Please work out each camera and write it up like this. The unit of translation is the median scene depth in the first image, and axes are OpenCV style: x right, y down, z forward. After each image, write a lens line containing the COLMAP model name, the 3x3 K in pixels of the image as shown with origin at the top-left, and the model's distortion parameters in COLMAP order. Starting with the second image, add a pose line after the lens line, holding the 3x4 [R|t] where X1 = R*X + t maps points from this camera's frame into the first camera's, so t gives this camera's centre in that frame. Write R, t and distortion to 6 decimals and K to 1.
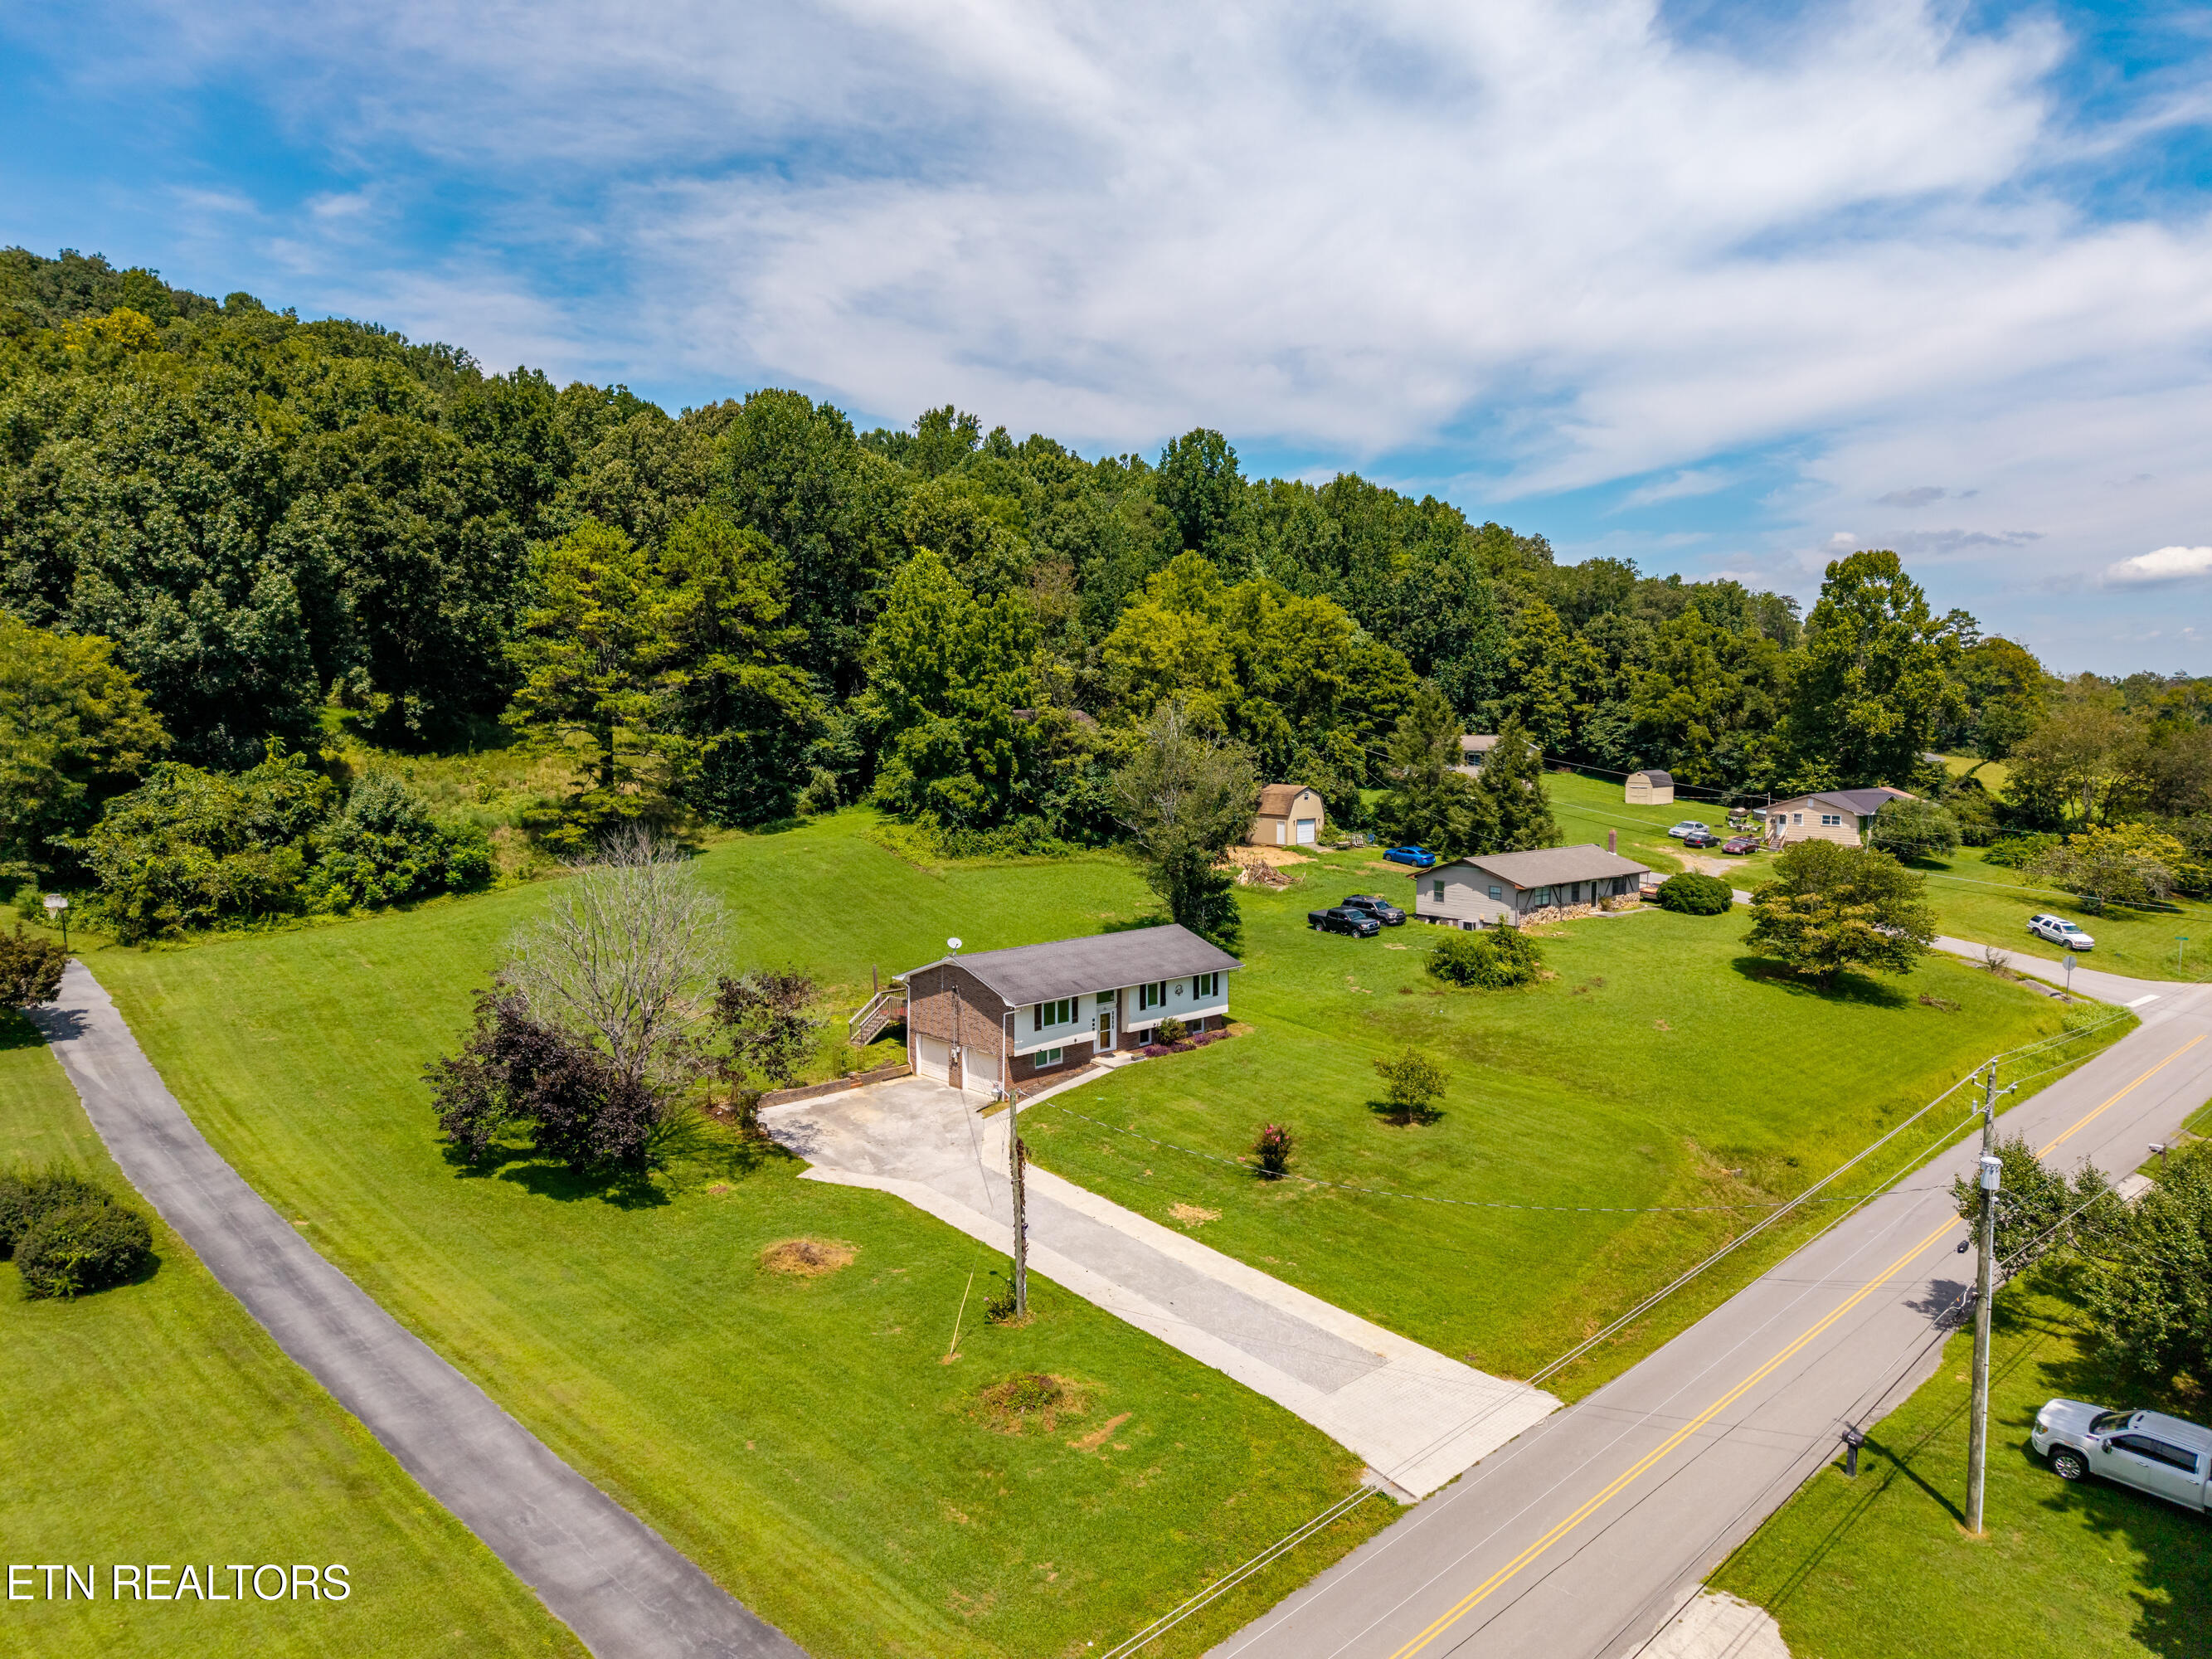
lens RADIAL K [[1467.1, 0, 1109.8], [0, 1467.1, 849.0], [0, 0, 1]] dist [0.052586, -0.037705]
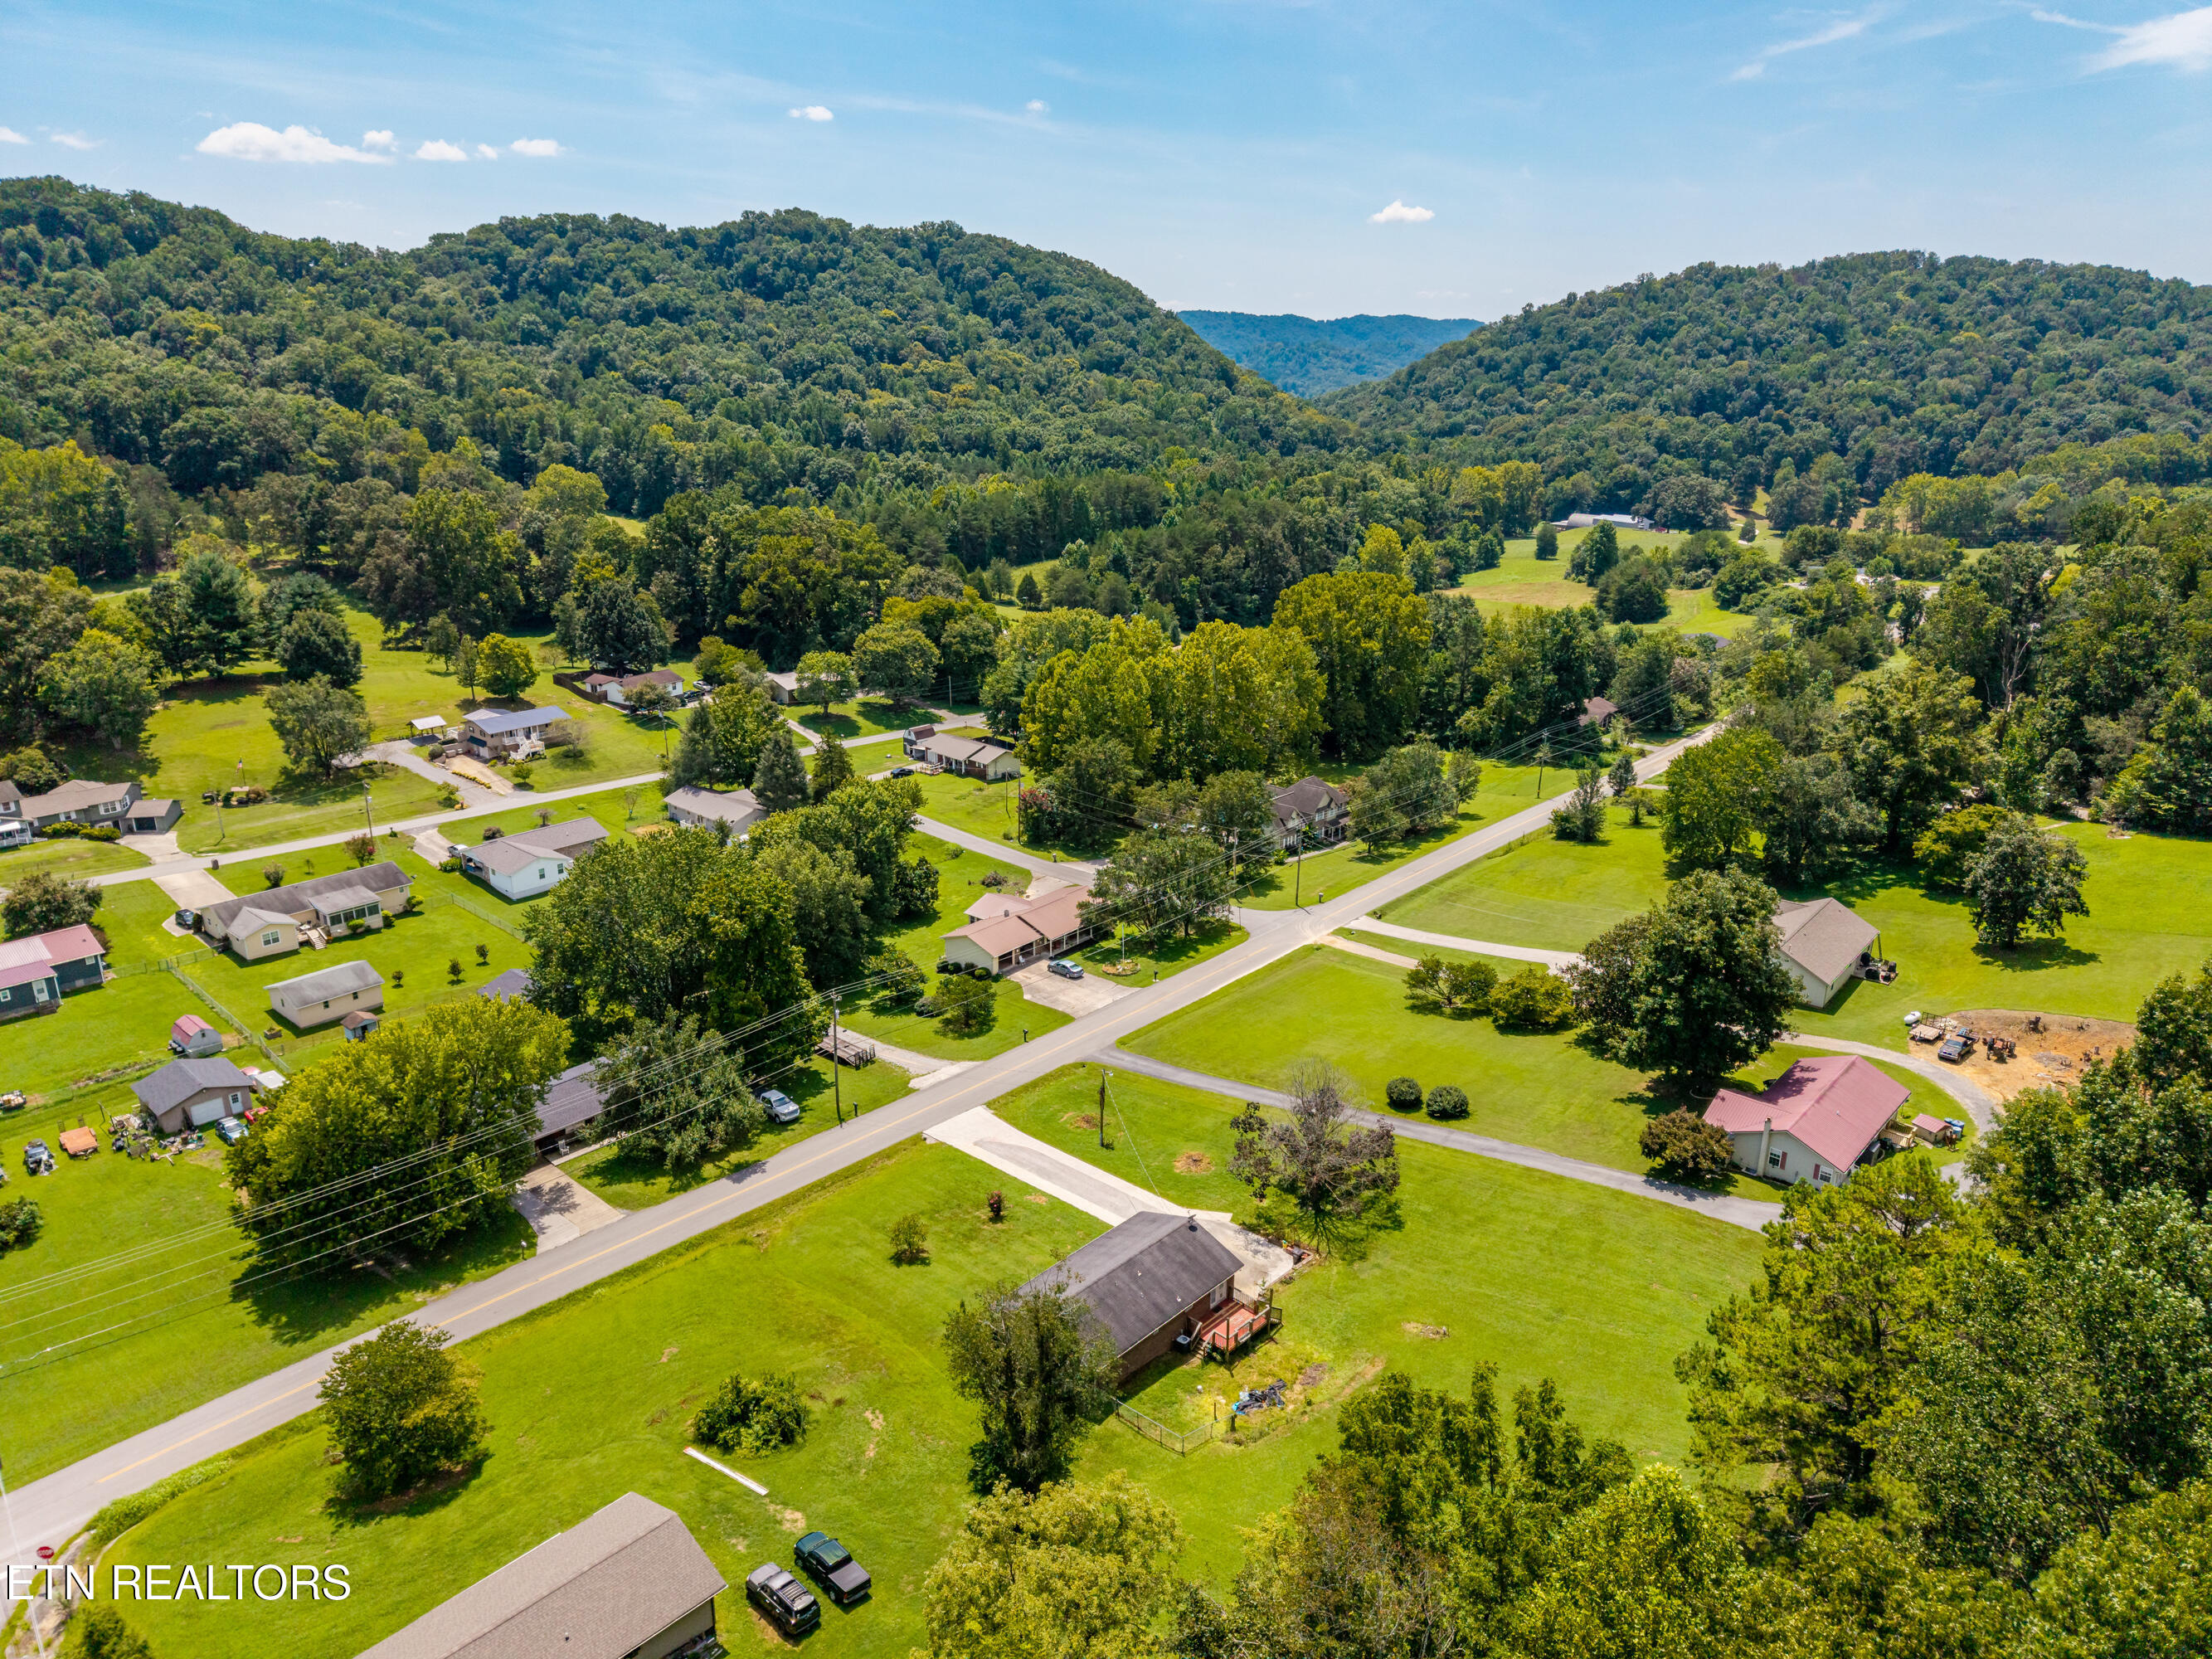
lens RADIAL K [[1467.1, 0, 1113.1], [0, 1467.1, 840.8], [0, 0, 1]] dist [0.052586, -0.037705]
pose [[-0.996275, 0.019242, -0.084063, 0.078431], [-0.017024, 0.911721, 0.410457, -0.762921], [0.084540, 0.410359, -0.907997, 1.861045]]
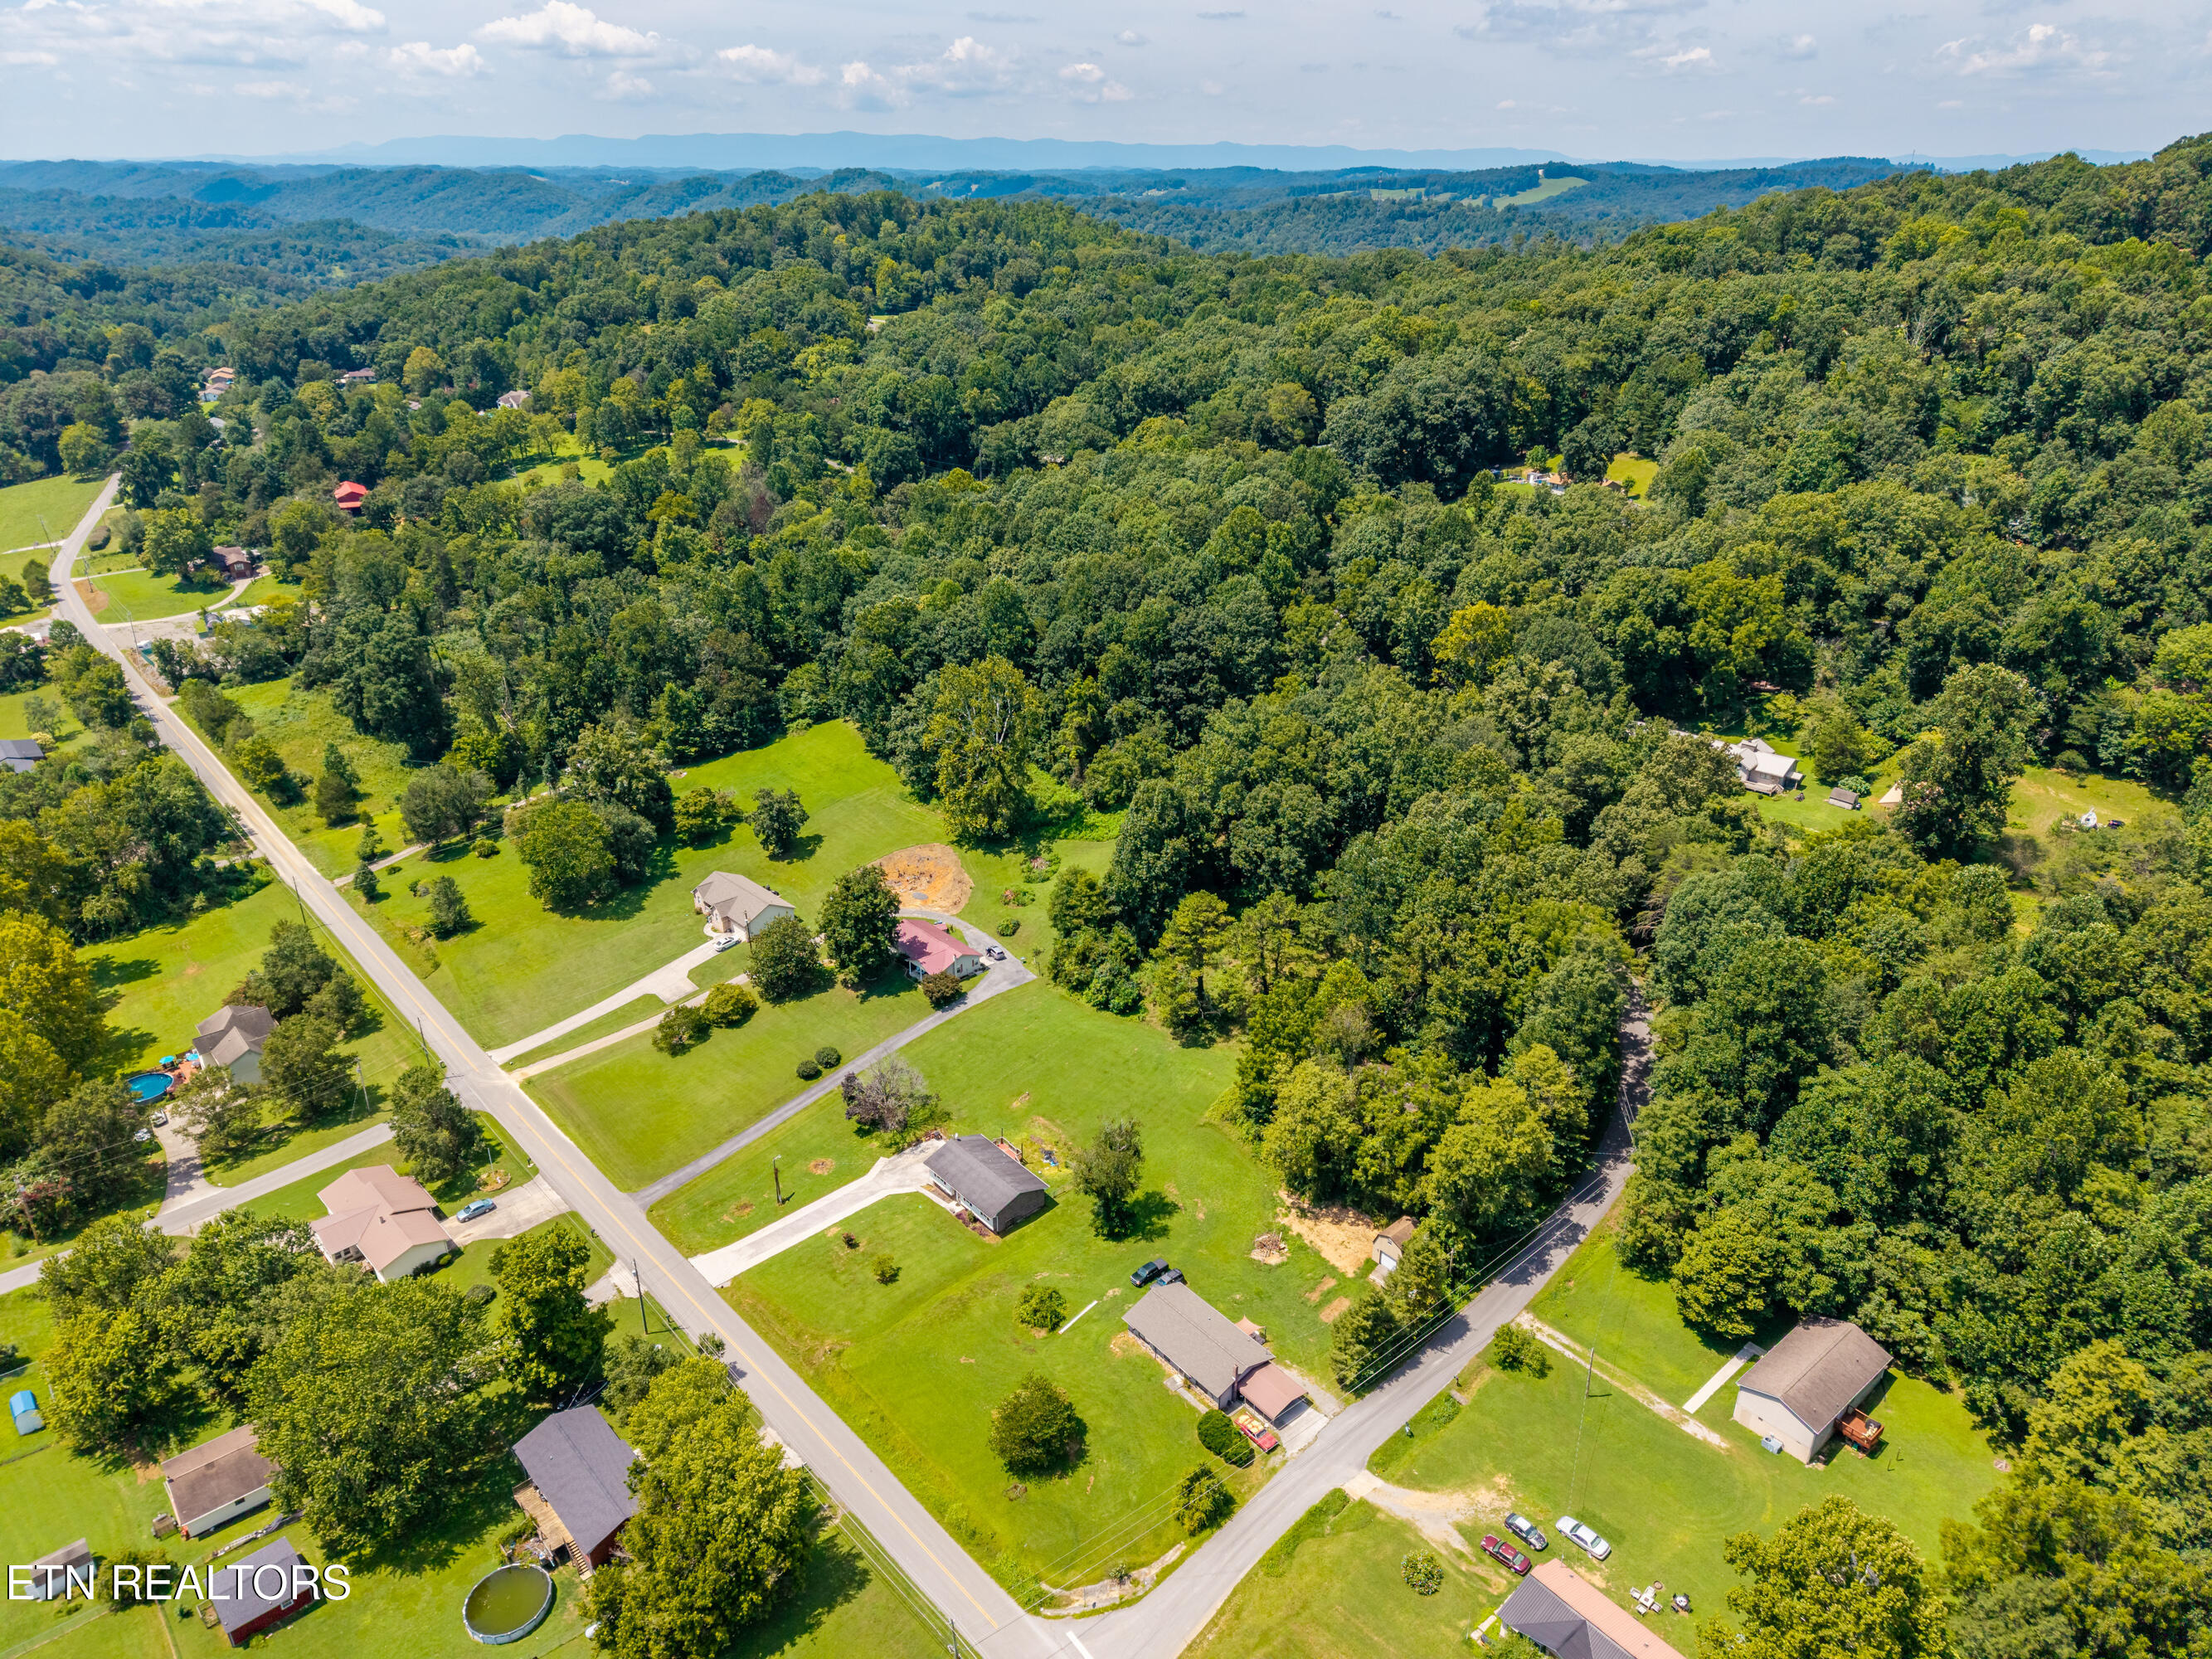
lens RADIAL K [[1467.1, 0, 1110.8], [0, 1467.1, 828.9], [0, 0, 1]] dist [0.052586, -0.037705]
pose [[-0.025658, 0.408204, -0.912530, 1.923366], [-0.102065, 0.906991, 0.408596, -1.432621], [0.994447, 0.103621, 0.018392, 1.003477]]
